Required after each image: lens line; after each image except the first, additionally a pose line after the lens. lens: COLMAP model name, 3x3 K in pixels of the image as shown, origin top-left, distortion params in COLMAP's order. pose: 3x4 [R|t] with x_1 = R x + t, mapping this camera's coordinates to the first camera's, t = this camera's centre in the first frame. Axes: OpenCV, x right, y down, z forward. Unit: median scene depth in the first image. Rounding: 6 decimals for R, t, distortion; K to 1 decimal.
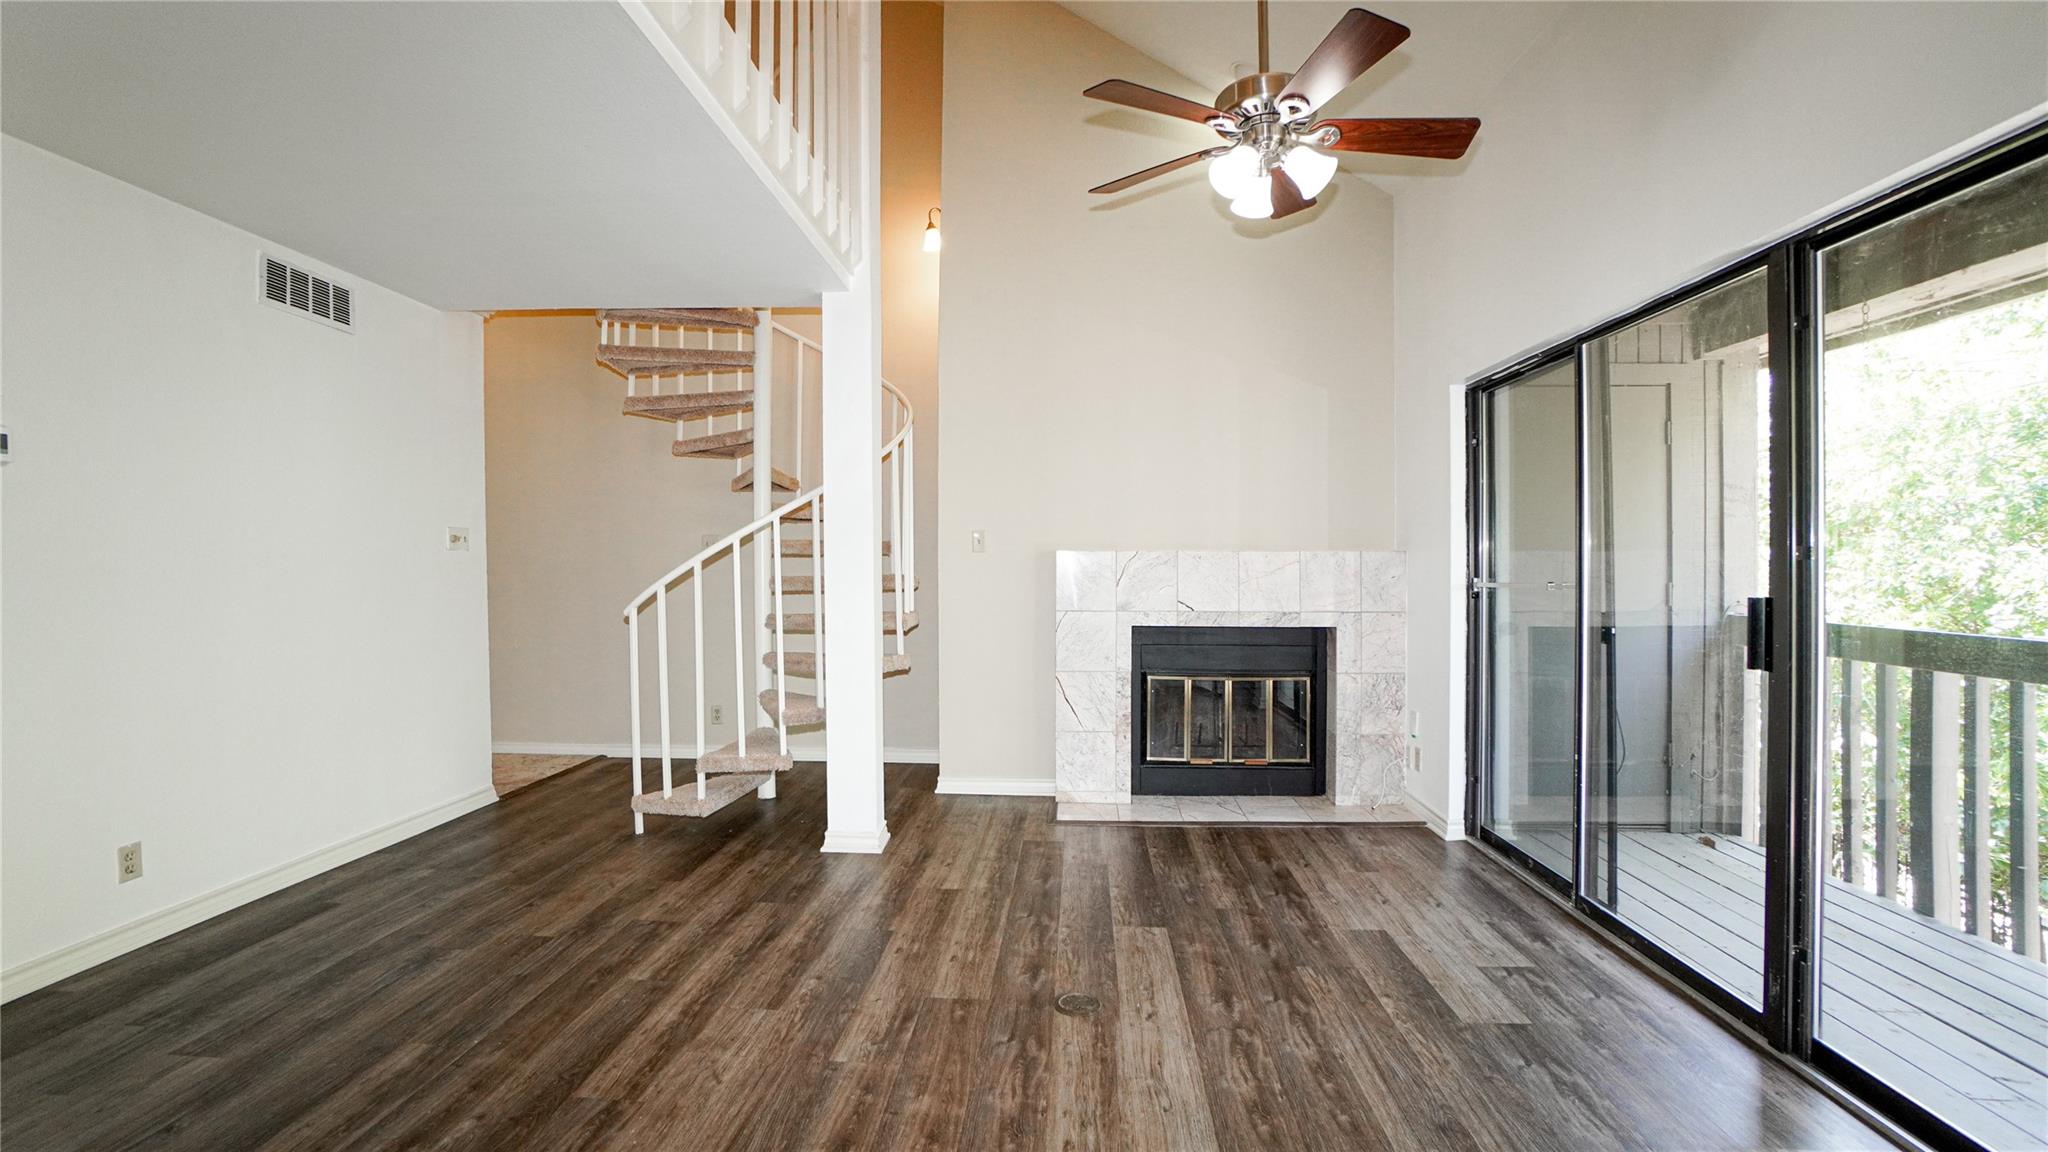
lens RADIAL K [[902.9, 0, 1007.8], [0, 902.9, 568.8], [0, 0, 1]] dist [-0.062508, 0.021488]
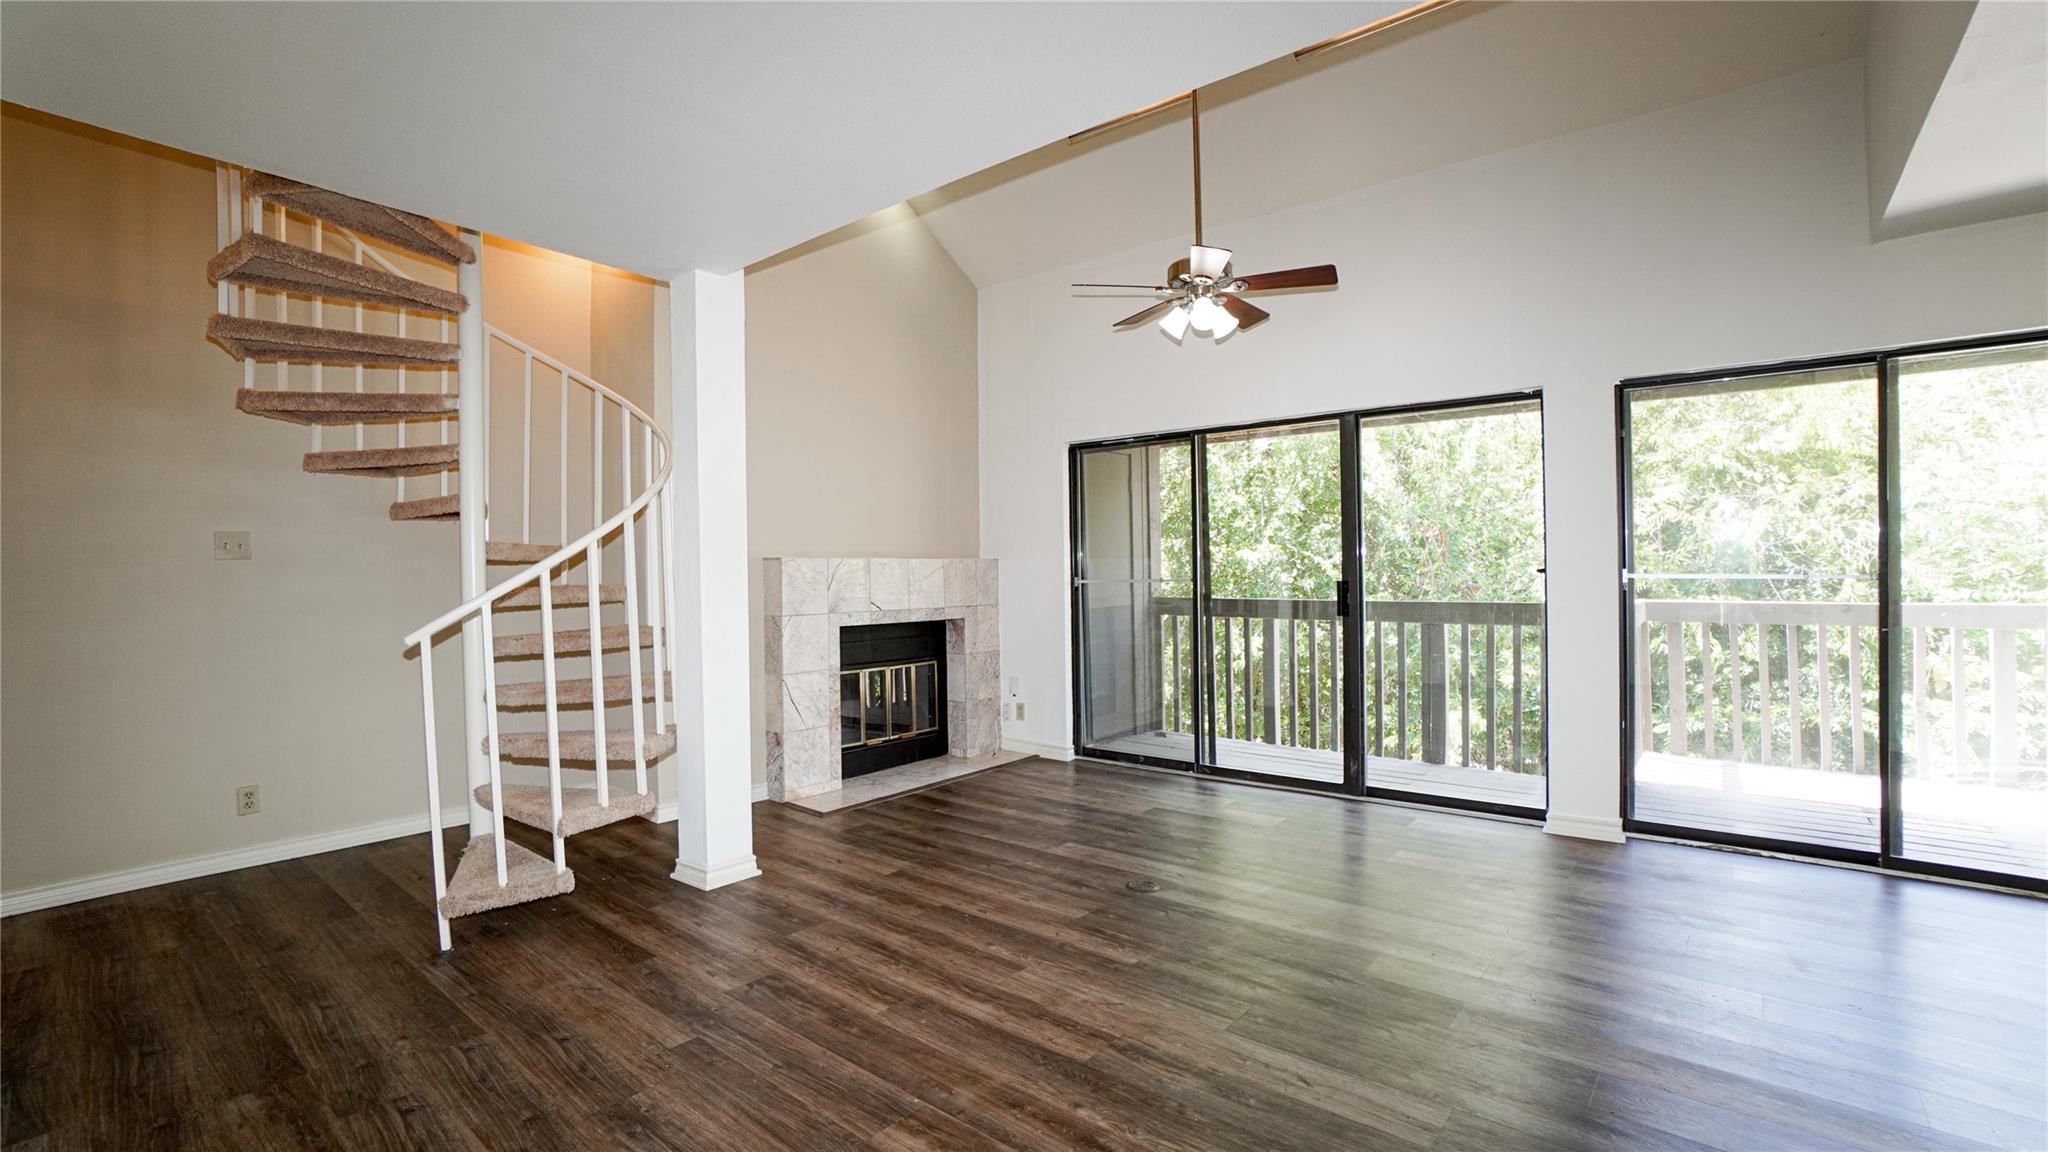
lens RADIAL K [[902.9, 0, 1007.8], [0, 902.9, 568.8], [0, 0, 1]] dist [-0.062508, 0.021488]
pose [[0.588244, -0.004286, 0.808672, -0.735327], [0.014351, 0.999884, -0.005140, 0.002239], [-0.808556, 0.014629, 0.588237, 0.221613]]
